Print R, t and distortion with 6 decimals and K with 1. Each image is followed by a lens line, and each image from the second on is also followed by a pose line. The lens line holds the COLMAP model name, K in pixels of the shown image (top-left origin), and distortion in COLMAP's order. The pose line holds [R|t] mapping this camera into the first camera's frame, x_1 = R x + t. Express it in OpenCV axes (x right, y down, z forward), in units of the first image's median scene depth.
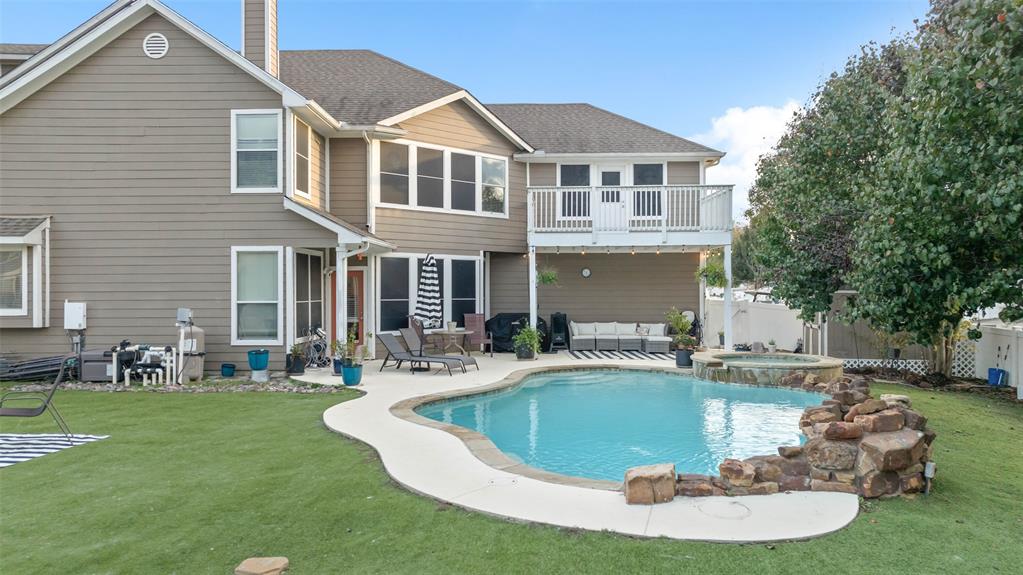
lens RADIAL K [[716.7, 0, 512.1], [0, 716.7, 282.8], [0, 0, 1]] dist [0.017338, 0.008485]
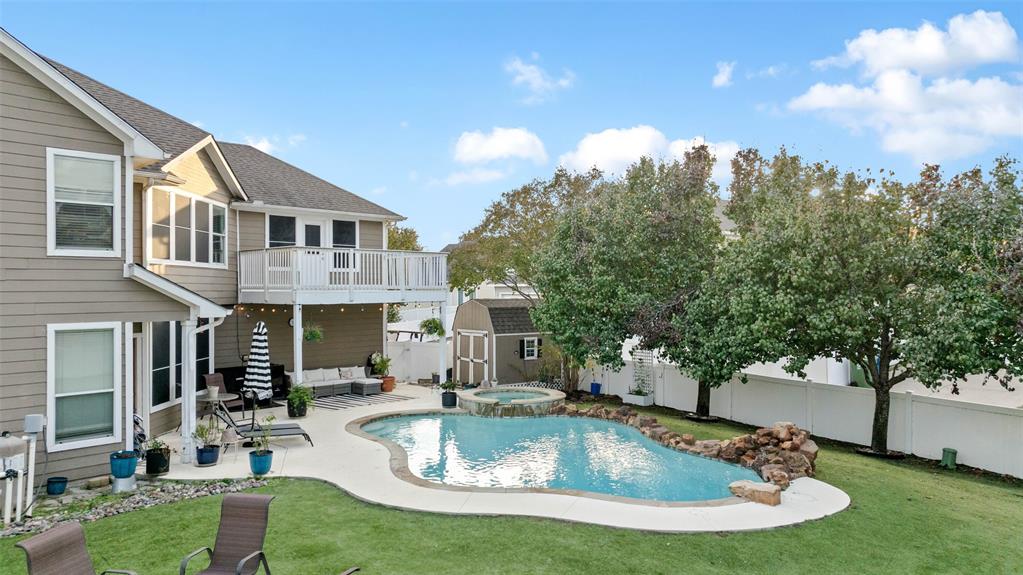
lens RADIAL K [[716.7, 0, 511.3], [0, 716.7, 292.5], [0, 0, 1]] dist [0.017338, 0.008485]
pose [[0.676954, -0.002275, 0.736022, -0.624658], [-0.003441, 0.999975, 0.006255, -0.091239], [-0.736017, -0.006767, 0.676929, 0.105425]]
